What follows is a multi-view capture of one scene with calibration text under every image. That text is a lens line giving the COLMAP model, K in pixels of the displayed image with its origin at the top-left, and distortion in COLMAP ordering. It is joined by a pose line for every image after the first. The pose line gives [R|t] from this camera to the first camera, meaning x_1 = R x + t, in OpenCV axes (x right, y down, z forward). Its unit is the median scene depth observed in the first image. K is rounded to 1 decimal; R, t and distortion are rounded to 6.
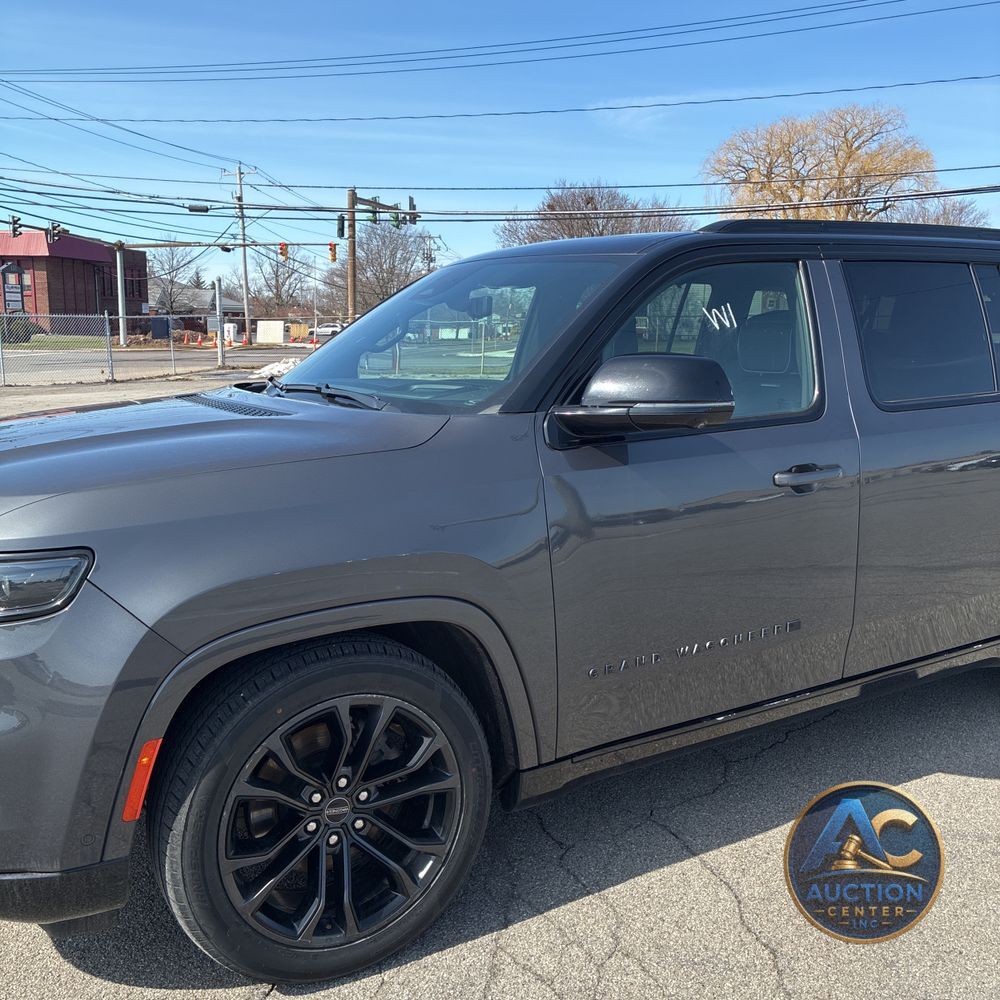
lens RADIAL K [[1005.9, 0, 499.6], [0, 1005.9, 498.9], [0, 0, 1]] dist [0.002144, 0.106238]
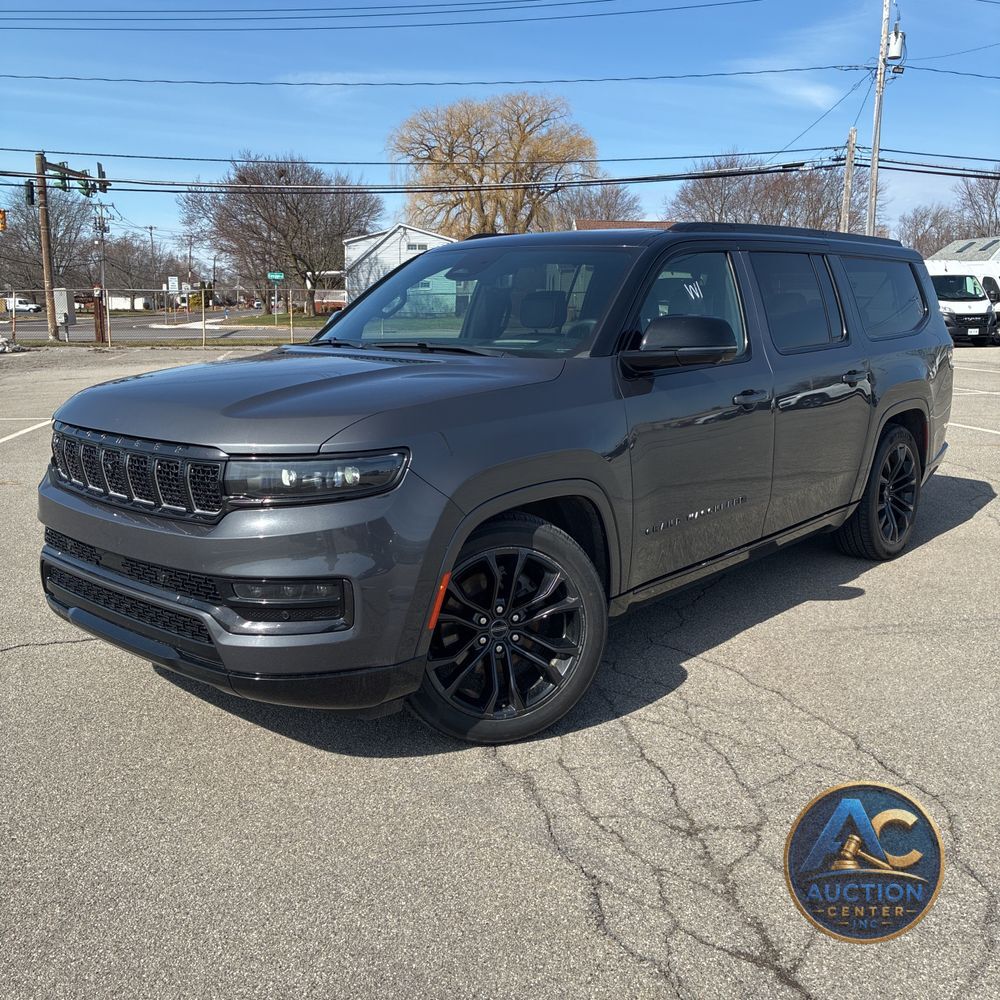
lens RADIAL K [[1008.8, 0, 494.3], [0, 1008.8, 499.4], [0, 0, 1]] dist [0.019607, -0.007009]
pose [[0.955084, -0.054263, 0.291323, -0.035446], [0.047828, 0.998430, 0.029170, 0.004688], [-0.292448, -0.013927, 0.956180, -0.022860]]
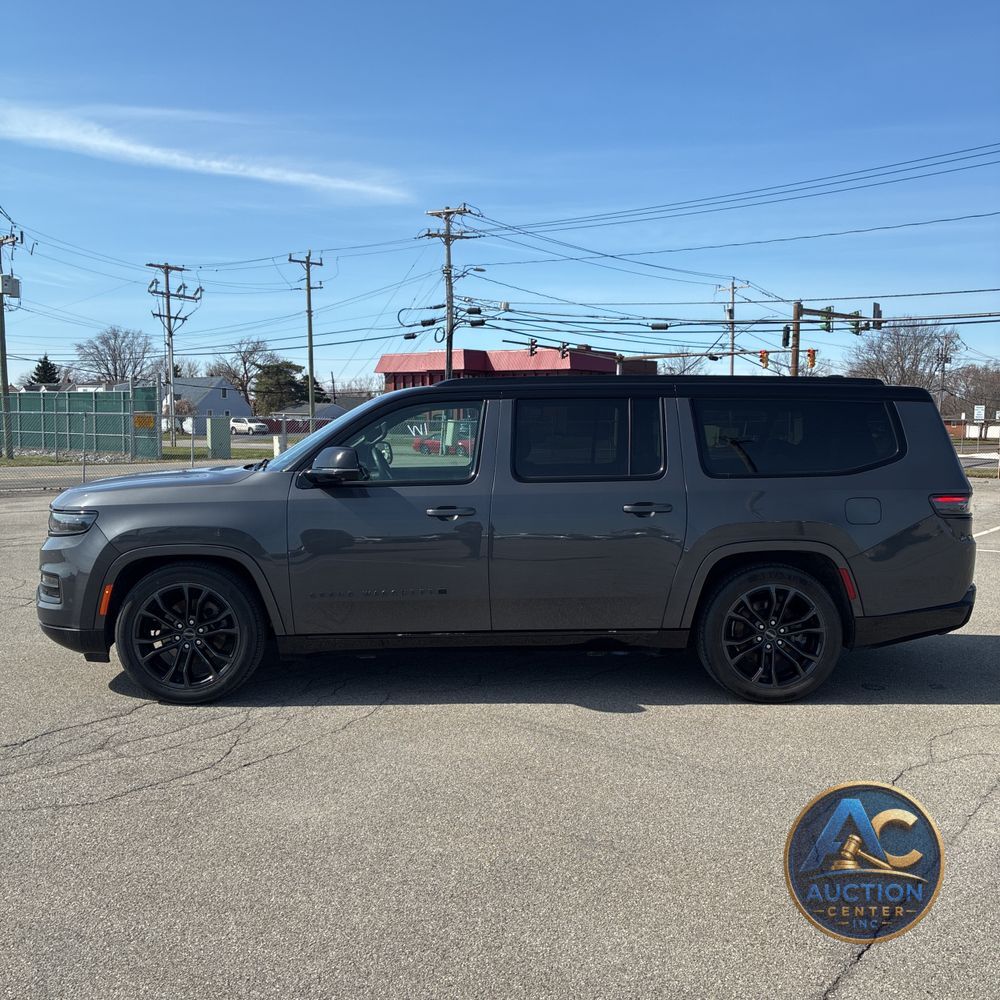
lens RADIAL K [[1004.9, 0, 500.0], [0, 1004.9, 500.0], [0, 0, 1]] dist [0.007395, -0.022902]
pose [[0.875650, 0.039836, -0.481301, 0.092499], [-0.087315, 0.993228, -0.076647, 0.006464], [0.474988, 0.109141, 0.873198, -0.043581]]
